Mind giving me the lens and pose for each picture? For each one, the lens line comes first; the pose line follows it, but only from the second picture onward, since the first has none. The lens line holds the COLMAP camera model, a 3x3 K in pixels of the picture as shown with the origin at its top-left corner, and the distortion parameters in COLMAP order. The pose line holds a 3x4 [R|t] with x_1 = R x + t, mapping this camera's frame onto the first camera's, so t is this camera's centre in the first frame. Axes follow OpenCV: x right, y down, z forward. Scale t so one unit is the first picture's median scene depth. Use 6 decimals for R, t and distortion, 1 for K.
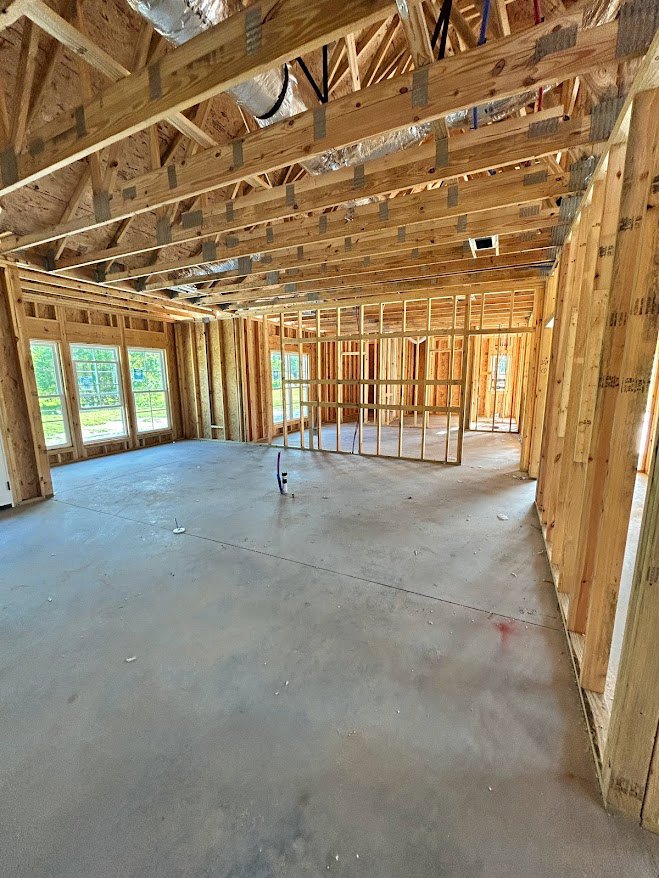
lens RADIAL K [[353.0, 0, 329.5], [0, 353.0, 439.0], [0, 0, 1]] dist [0.000172, 0.000659]
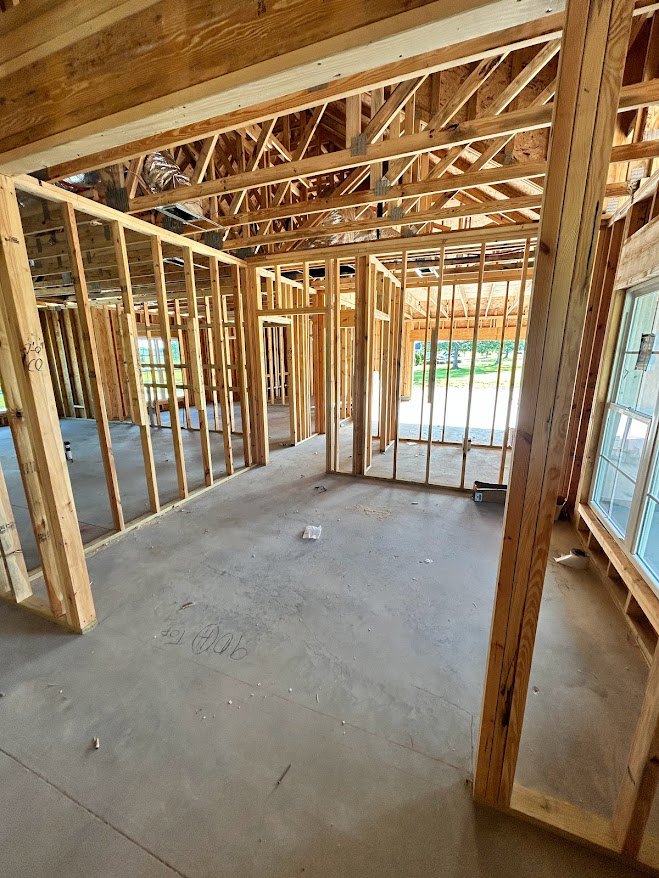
lens RADIAL K [[353.0, 0, 329.5], [0, 353.0, 439.0], [0, 0, 1]] dist [0.000172, 0.000659]
pose [[0.997243, -0.016216, 0.072408, 0.382779], [0.012159, 0.998350, 0.056126, 0.014284], [-0.073199, -0.055091, 0.995795, -0.162626]]
